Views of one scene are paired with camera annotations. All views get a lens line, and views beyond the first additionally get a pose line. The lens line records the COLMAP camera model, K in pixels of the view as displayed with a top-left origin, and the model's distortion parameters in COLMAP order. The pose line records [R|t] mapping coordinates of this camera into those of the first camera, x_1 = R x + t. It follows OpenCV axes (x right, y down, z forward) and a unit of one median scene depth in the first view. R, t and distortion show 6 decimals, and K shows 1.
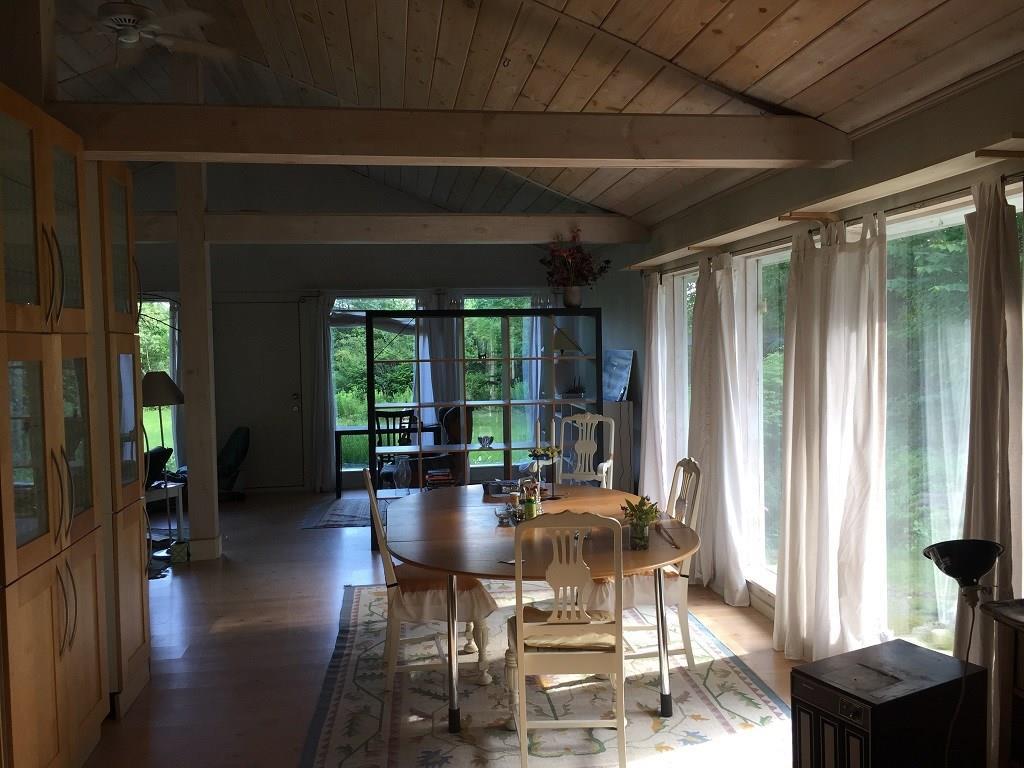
lens RADIAL K [[857.7, 0, 512.3], [0, 857.7, 384.4], [0, 0, 1]] dist [0.000240, -0.004302]
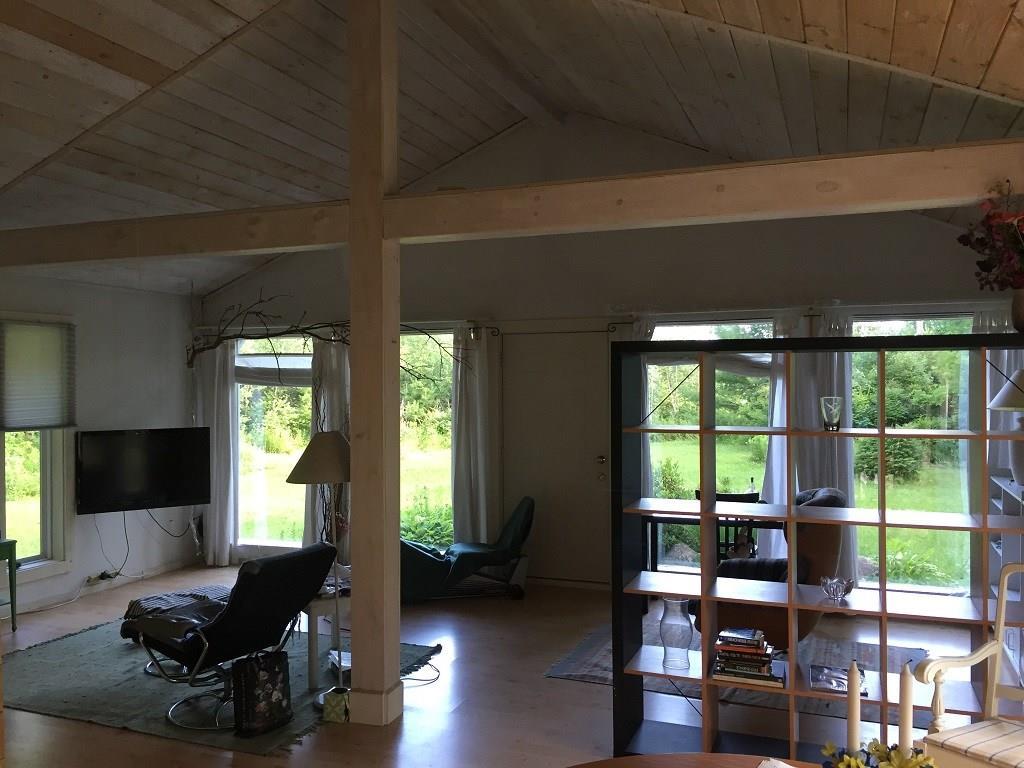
lens RADIAL K [[857.7, 0, 510.9], [0, 857.7, 383.3], [0, 0, 1]] dist [0.000240, -0.004302]
pose [[0.872108, 0.015298, -0.489073, 0.036927], [-0.033081, 0.999068, -0.027741, -0.028695], [0.488193, 0.040372, 0.871801, 0.328920]]
